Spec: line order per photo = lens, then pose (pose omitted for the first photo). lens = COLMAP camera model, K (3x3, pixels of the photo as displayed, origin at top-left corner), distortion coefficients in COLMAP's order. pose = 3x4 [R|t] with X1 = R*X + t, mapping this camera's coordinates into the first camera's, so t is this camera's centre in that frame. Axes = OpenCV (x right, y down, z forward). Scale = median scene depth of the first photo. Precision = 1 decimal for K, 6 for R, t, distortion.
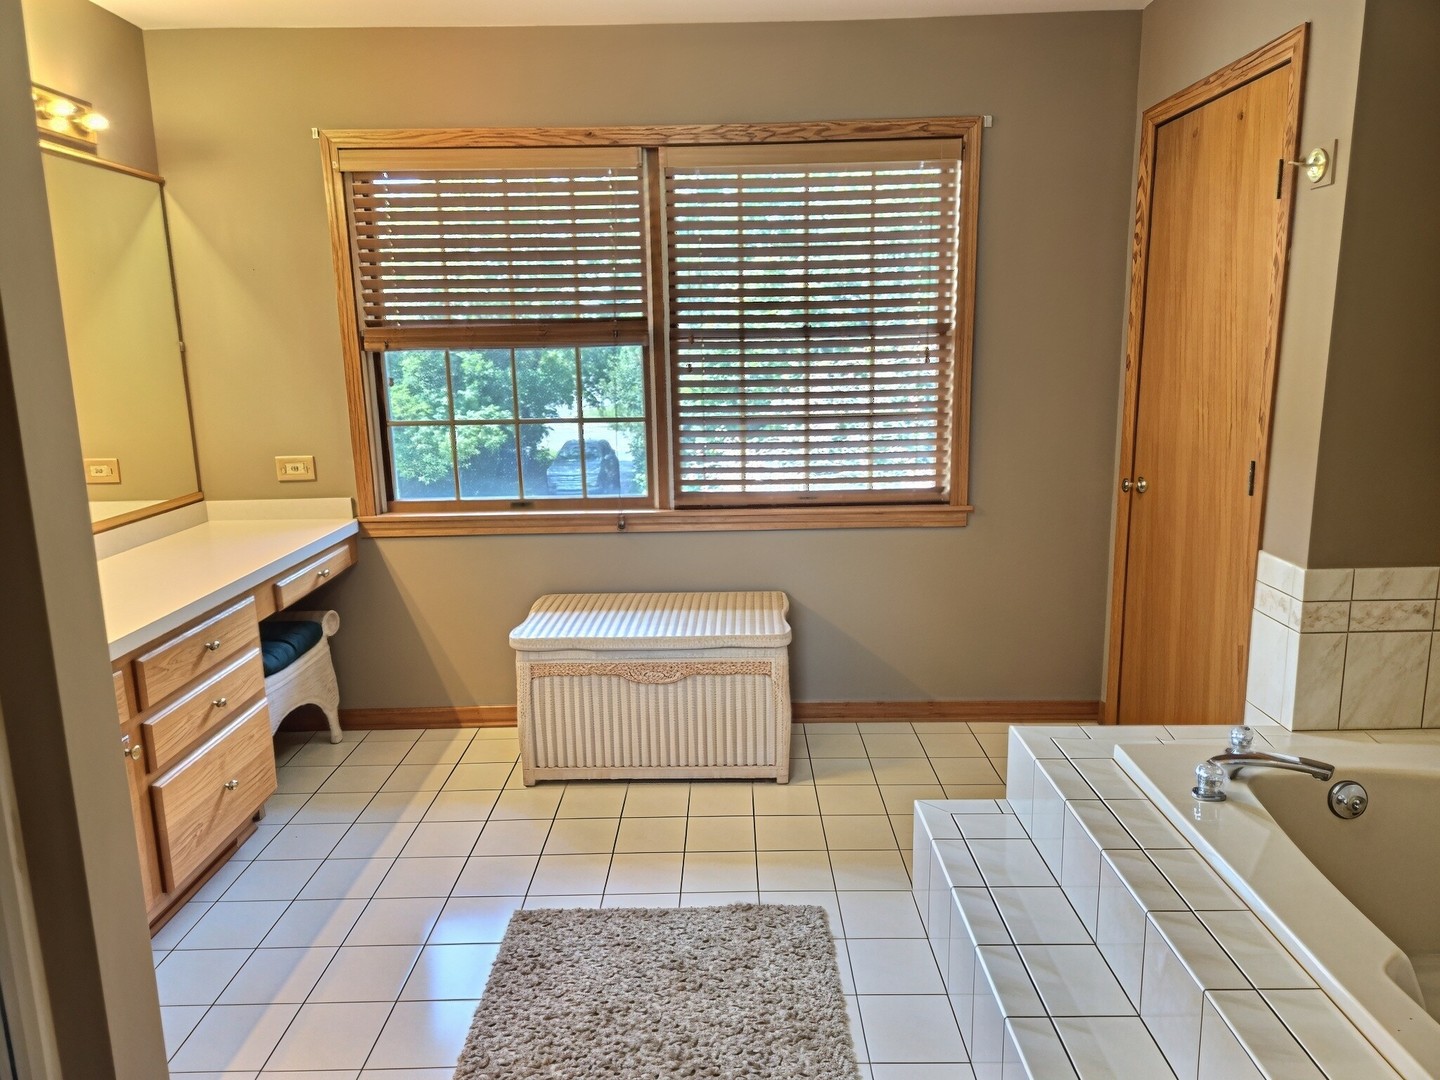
lens RADIAL K [[950.5, 0, 717.9], [0, 950.5, 531.7], [0, 0, 1]] dist [0.003080, -0.001480]
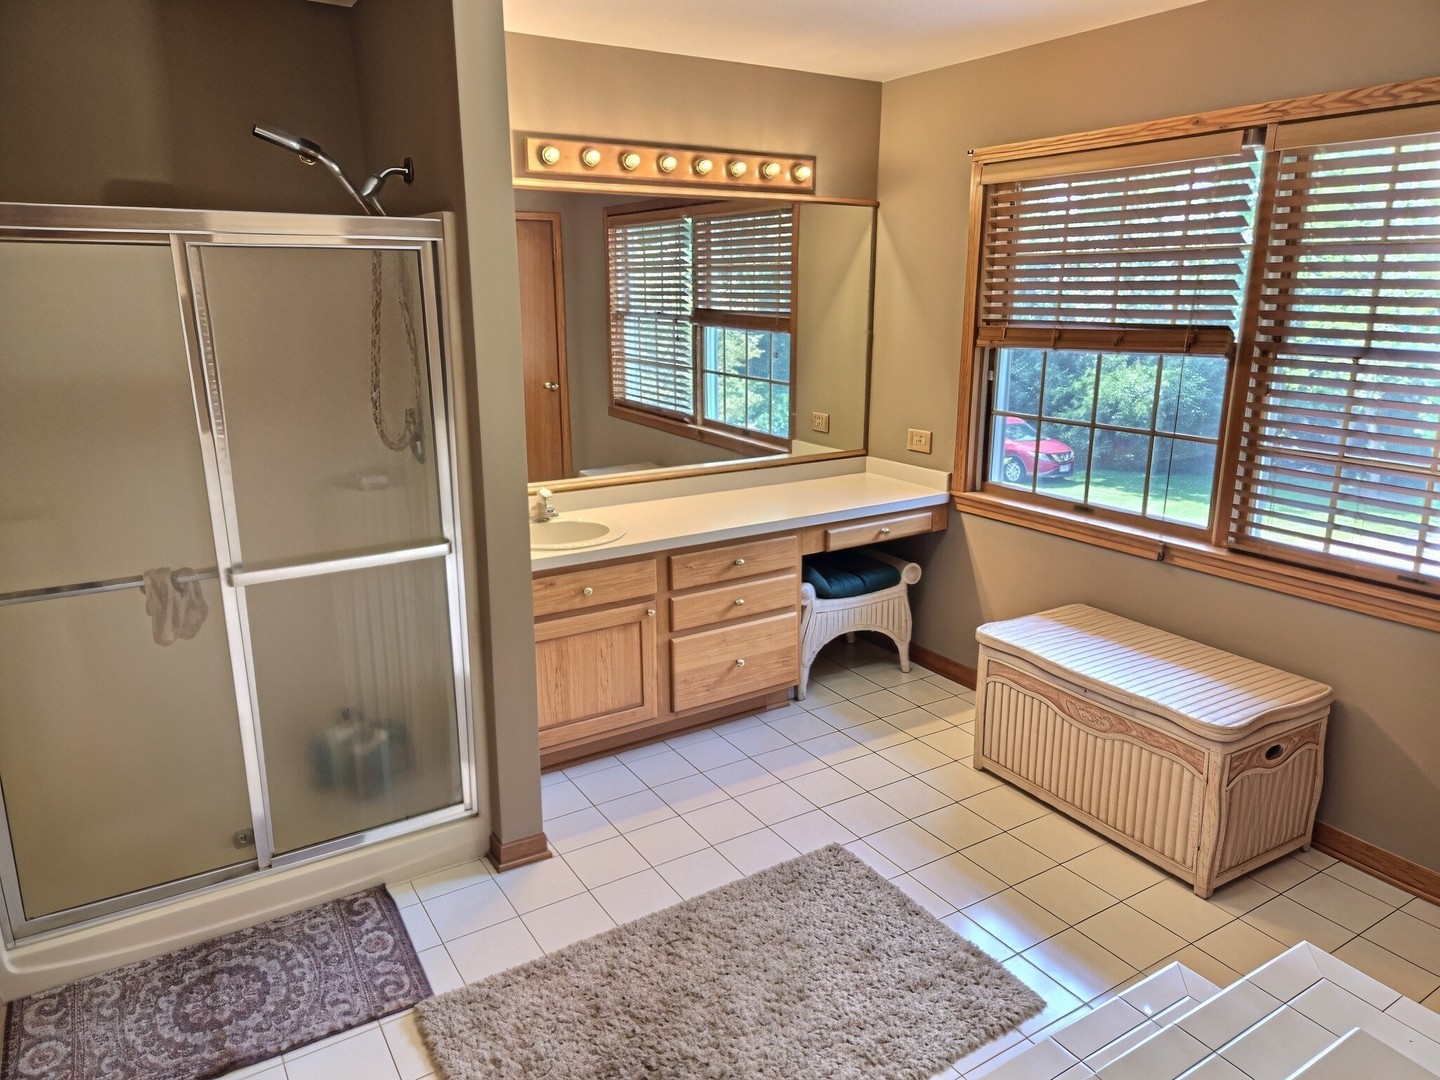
lens RADIAL K [[950.5, 0, 717.9], [0, 950.5, 531.7], [0, 0, 1]] dist [0.003080, -0.001480]
pose [[0.522573, 0.228569, -0.821385, 0.443576], [-0.169630, 0.972008, 0.162563, -0.109901], [0.835550, 0.054380, 0.546717, 0.149982]]
